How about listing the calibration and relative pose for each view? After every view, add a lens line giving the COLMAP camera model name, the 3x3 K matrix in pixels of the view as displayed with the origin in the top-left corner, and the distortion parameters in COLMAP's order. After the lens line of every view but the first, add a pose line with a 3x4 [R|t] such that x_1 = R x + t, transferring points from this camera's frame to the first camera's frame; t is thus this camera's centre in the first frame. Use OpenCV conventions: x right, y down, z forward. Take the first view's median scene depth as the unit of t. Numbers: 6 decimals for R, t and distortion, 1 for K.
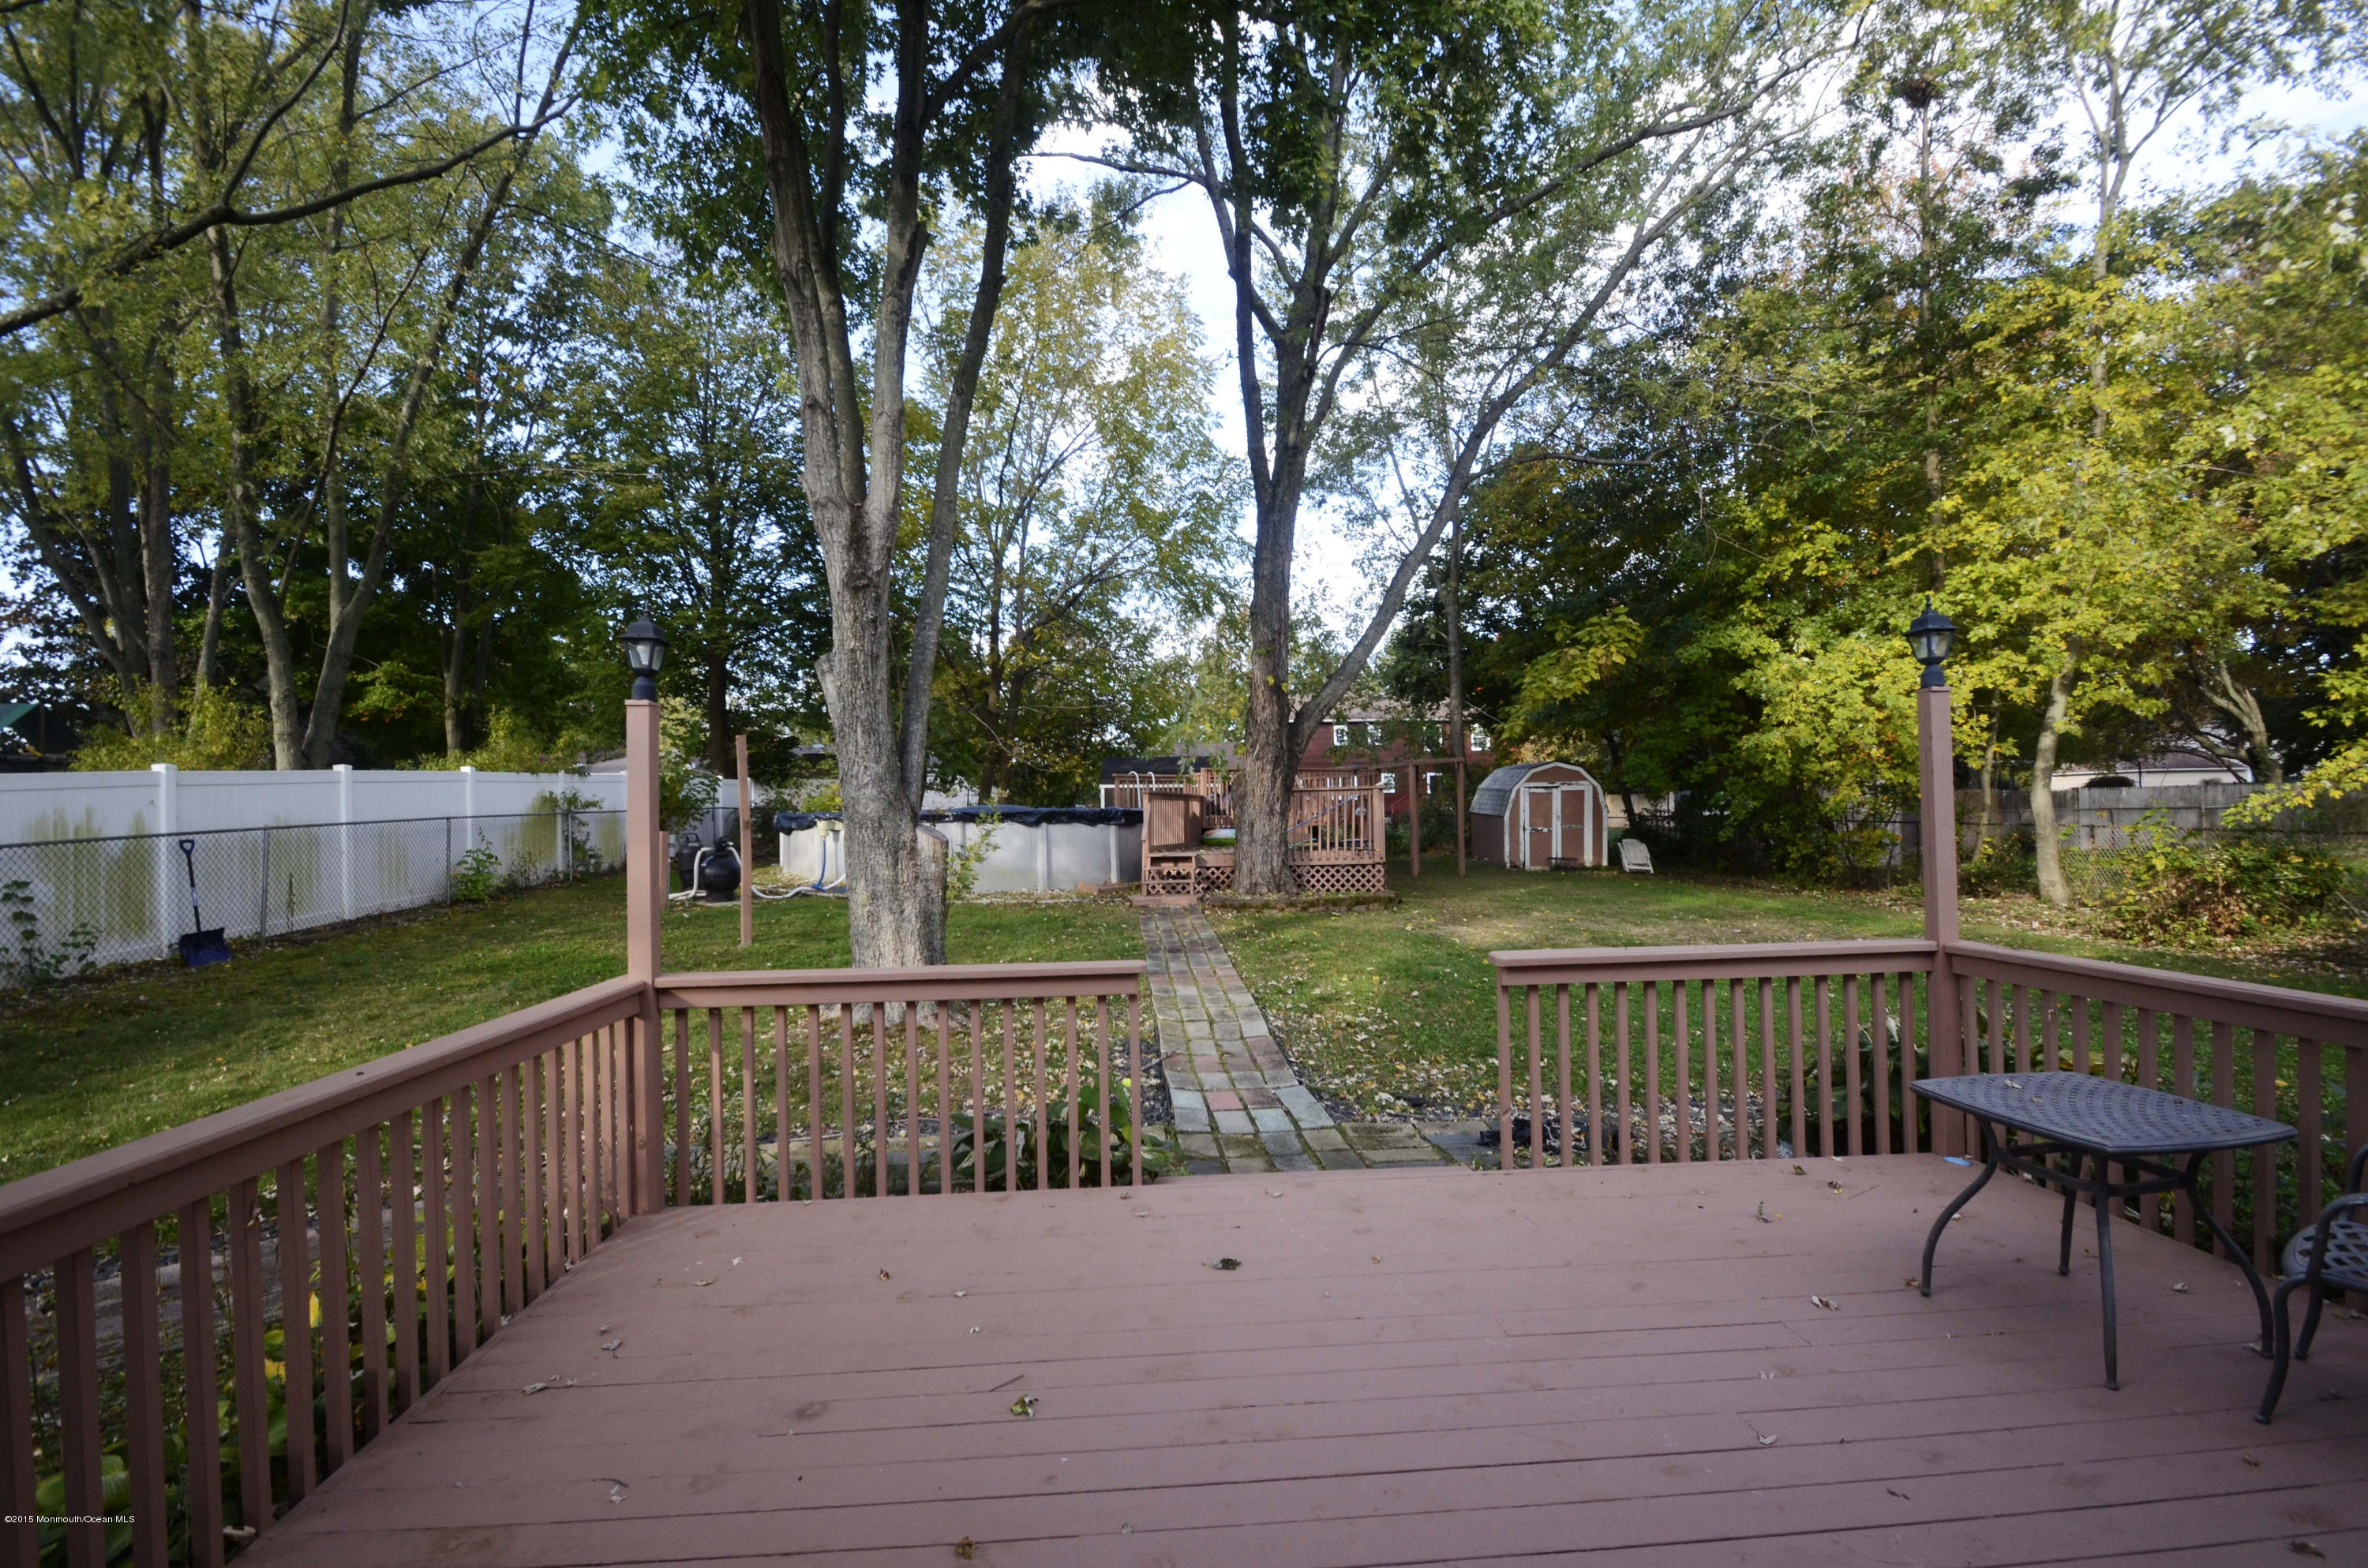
lens RADIAL K [[1038.1, 0, 1179.5], [0, 1038.1, 808.2], [0, 0, 1]] dist [0.013613, -0.017249]
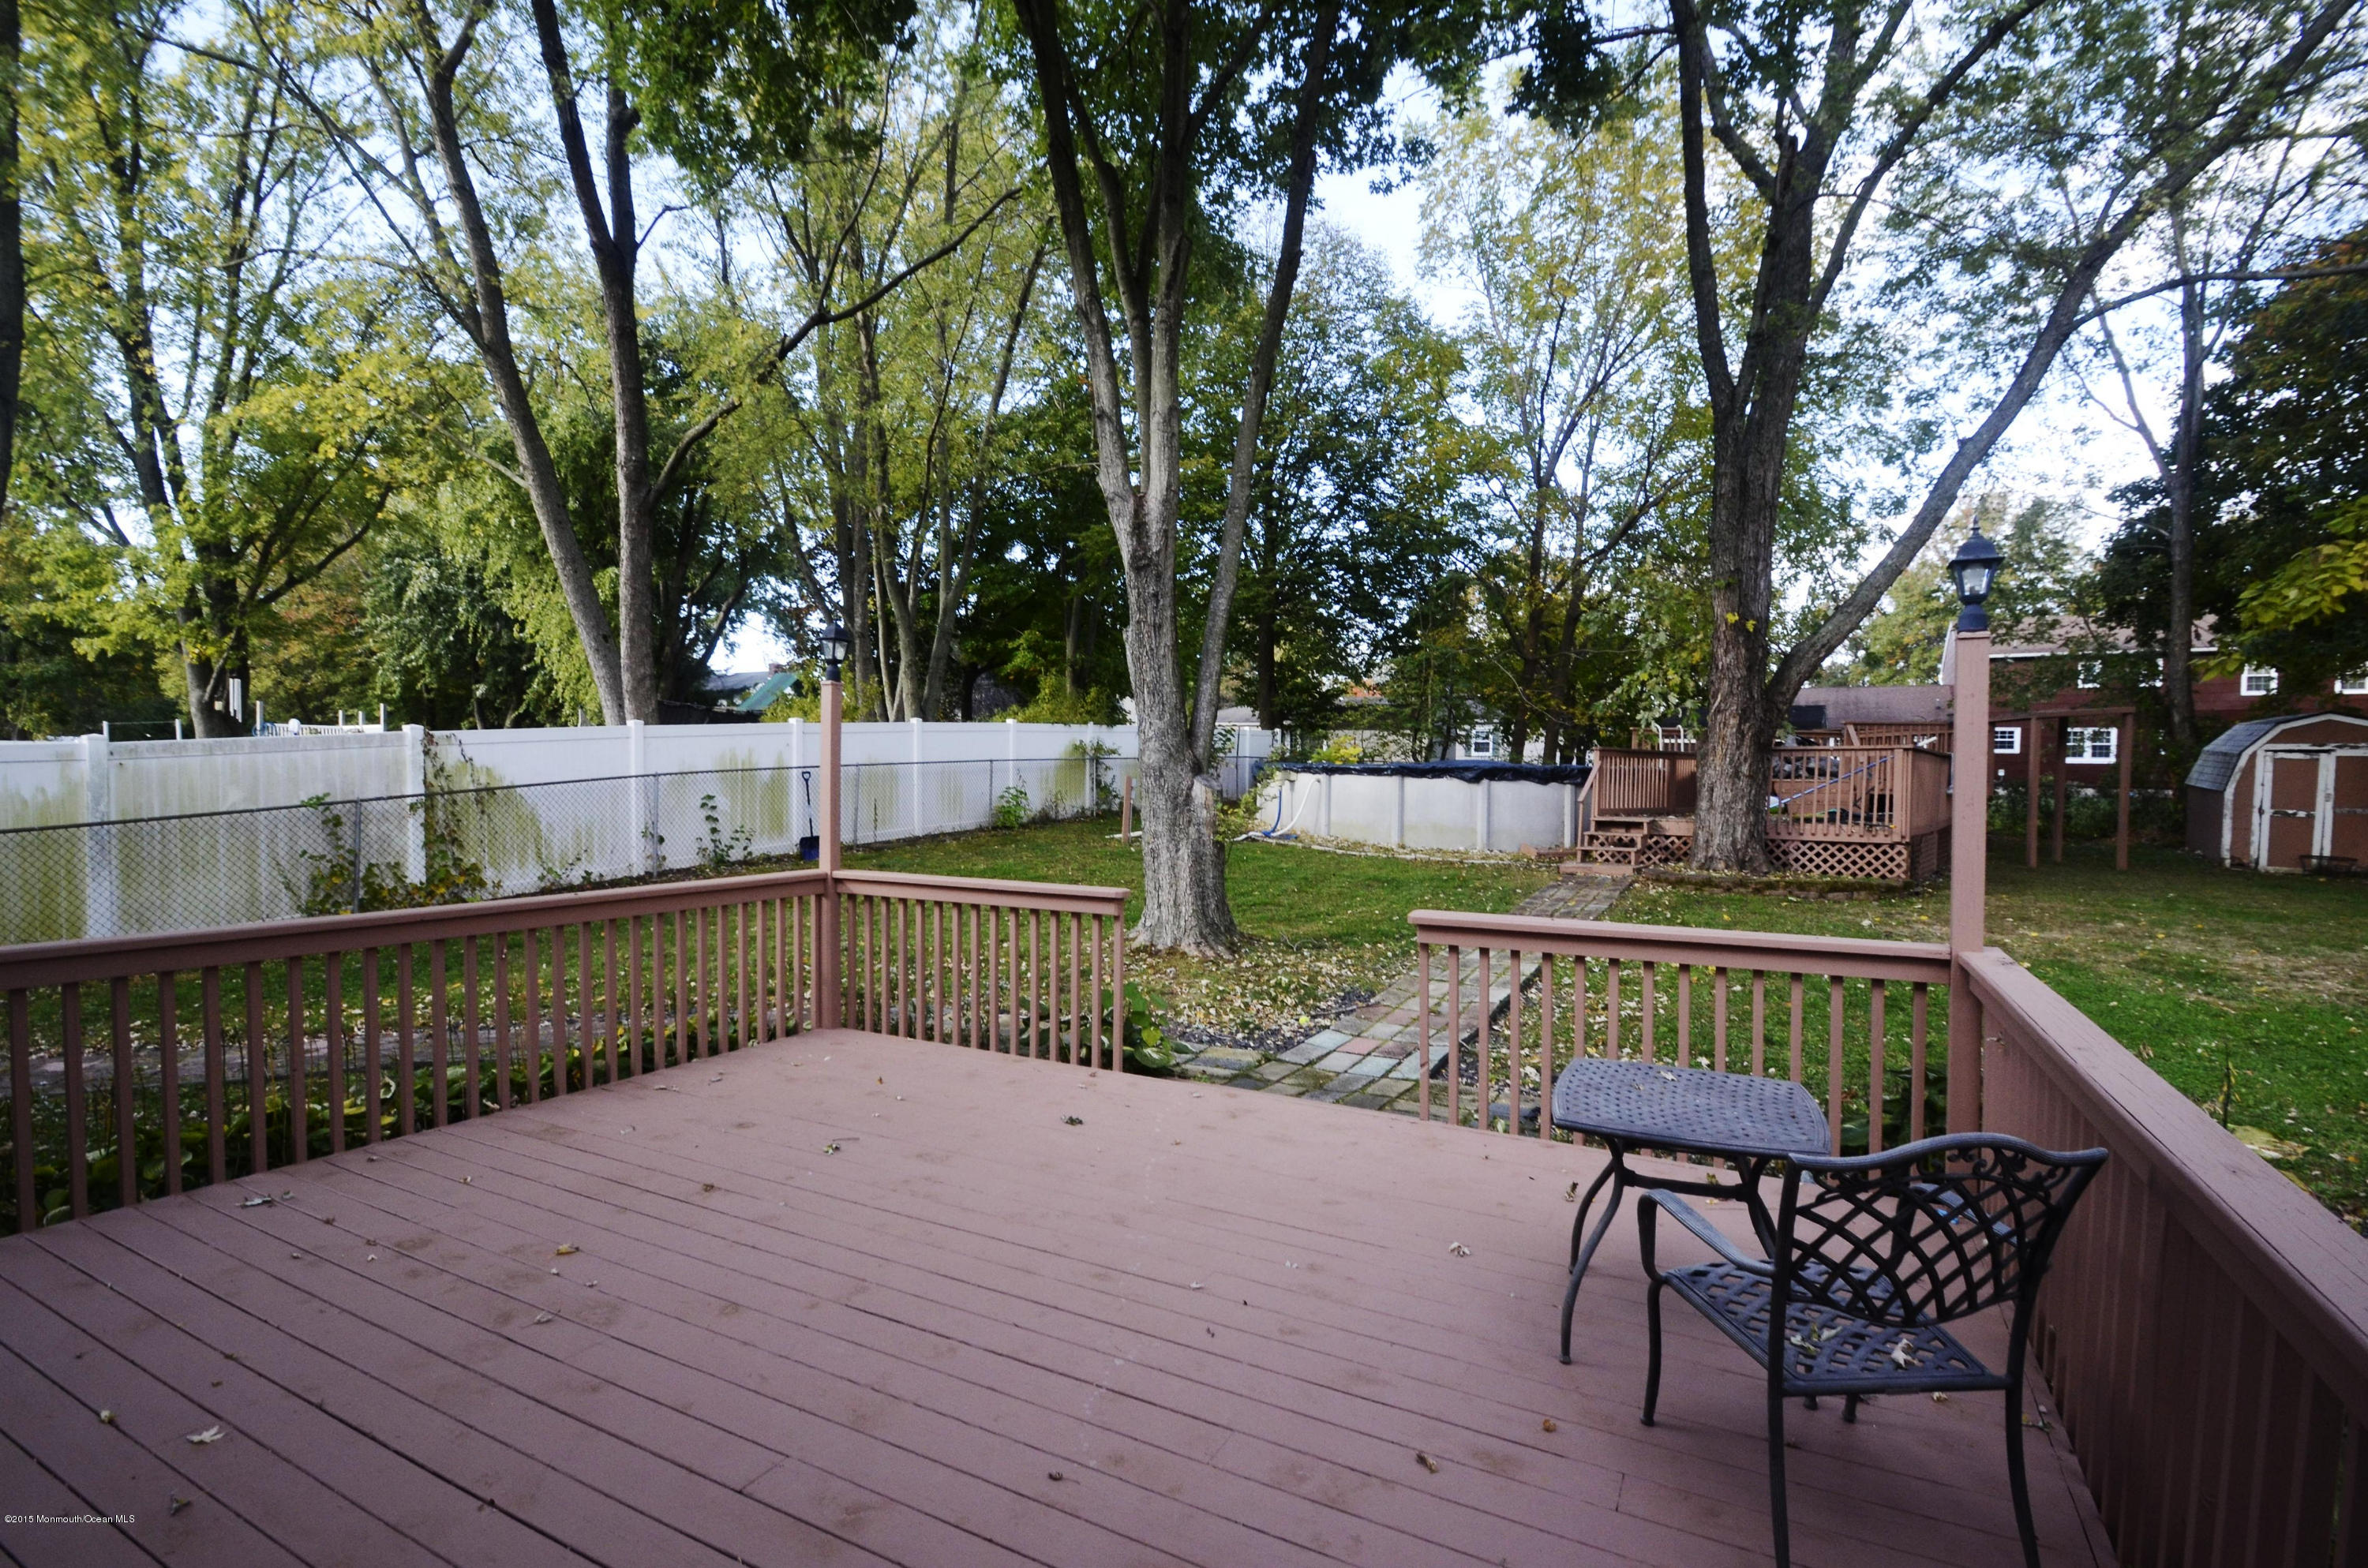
lens RADIAL K [[1125.0, 0, 1170.6], [0, 1125.0, 807.1], [0, 0, 1]] dist [0.001123, -0.006854]
pose [[0.840396, 0.043820, -0.540198, 0.205177], [-0.021923, 0.998659, 0.046902, -0.002828], [0.541529, -0.027573, 0.840230, -0.019076]]
